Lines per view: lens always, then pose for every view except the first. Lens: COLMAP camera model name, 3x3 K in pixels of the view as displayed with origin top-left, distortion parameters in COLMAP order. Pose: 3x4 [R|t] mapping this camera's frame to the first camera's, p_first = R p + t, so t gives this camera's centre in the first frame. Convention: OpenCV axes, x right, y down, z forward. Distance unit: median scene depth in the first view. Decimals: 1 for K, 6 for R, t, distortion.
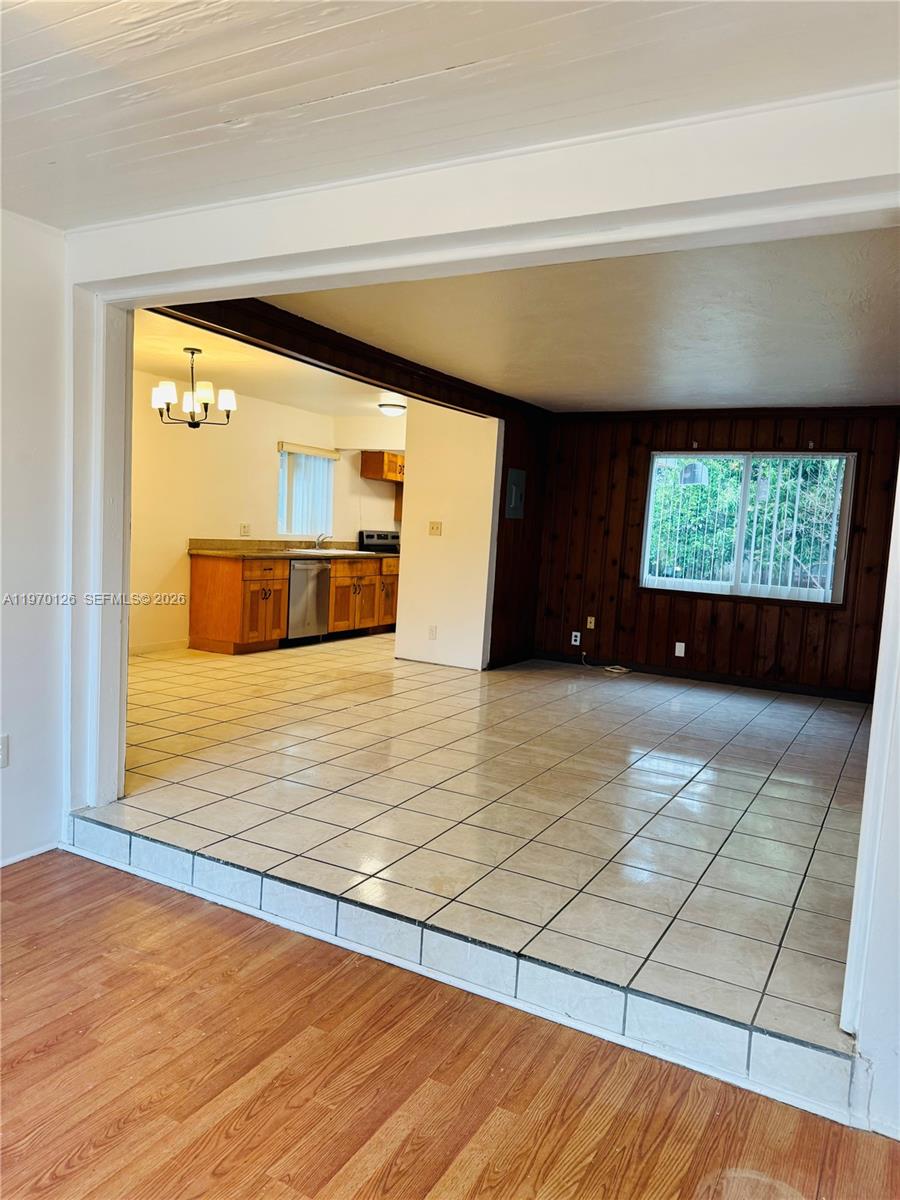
lens RADIAL K [[844.7, 0, 453.8], [0, 844.7, 611.1], [0, 0, 1]] dist [0.040634, -0.042869]
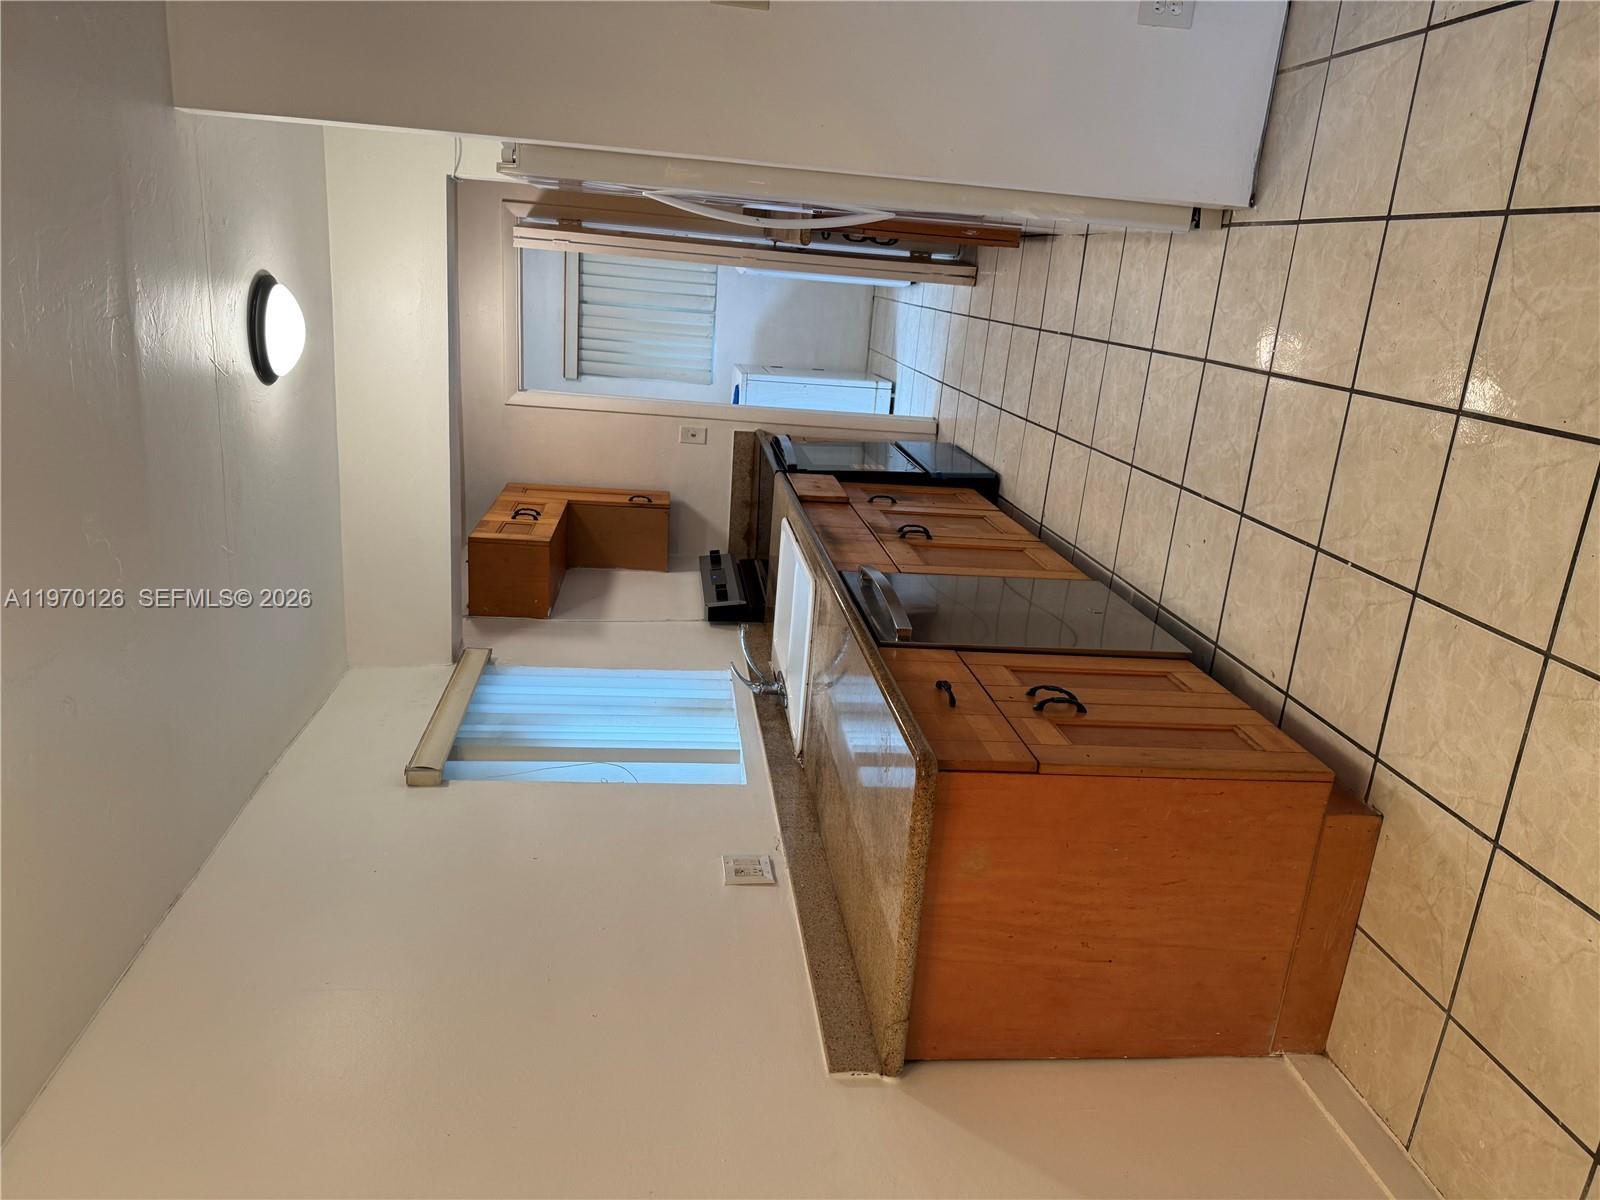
lens RADIAL K [[1126.2, 0, 798.7], [0, 1126.2, 642.9], [0, 0, 1]] dist [0.040634, -0.042869]
pose [[-0.043166, -0.982901, 0.179004, -0.091789], [0.998115, -0.034603, 0.050685, -0.037104], [-0.043624, 0.180855, 0.982542, 0.252169]]
